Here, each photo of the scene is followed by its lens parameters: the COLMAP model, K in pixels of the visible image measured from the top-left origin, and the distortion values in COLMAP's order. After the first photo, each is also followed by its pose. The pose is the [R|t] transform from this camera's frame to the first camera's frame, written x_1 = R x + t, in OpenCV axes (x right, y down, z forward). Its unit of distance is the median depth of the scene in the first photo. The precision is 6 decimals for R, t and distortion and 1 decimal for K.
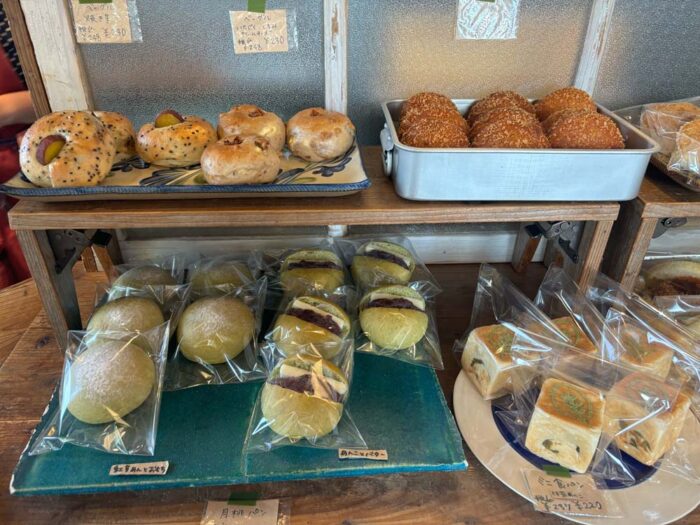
lens RADIAL K [[524.2, 0, 351.9], [0, 524.2, 267.7], [0, 0, 1]] dist [-0.001926, -0.002775]
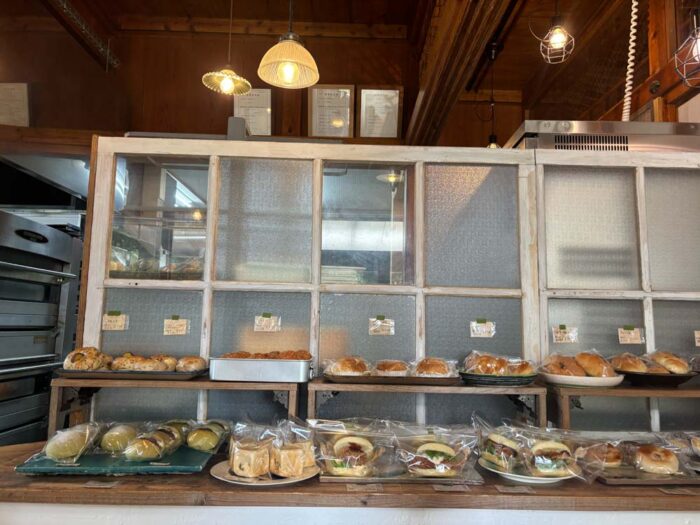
lens RADIAL K [[524.2, 0, 357.5], [0, 524.2, 263.4], [0, 0, 1]] dist [-0.001926, -0.002775]
pose [[0.999464, 0.003898, -0.032518, 0.842943], [-0.023911, 0.765338, -0.643184, 0.986644], [0.022380, 0.643617, 0.765020, -1.186868]]
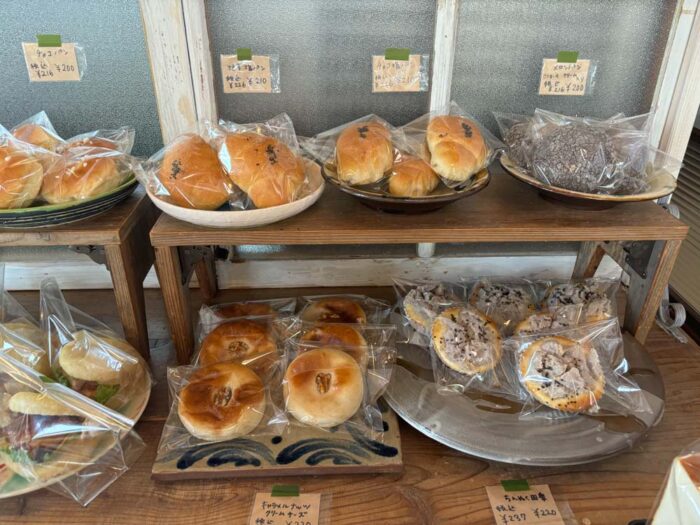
lens RADIAL K [[524.2, 0, 346.8], [0, 524.2, 259.2], [0, 0, 1]] dist [-0.001926, -0.002775]
pose [[0.999986, 0.000800, 0.005315, 2.086177], [-0.000404, 0.997258, -0.074005, -0.025009], [-0.005359, 0.074001, 0.997244, 0.038442]]
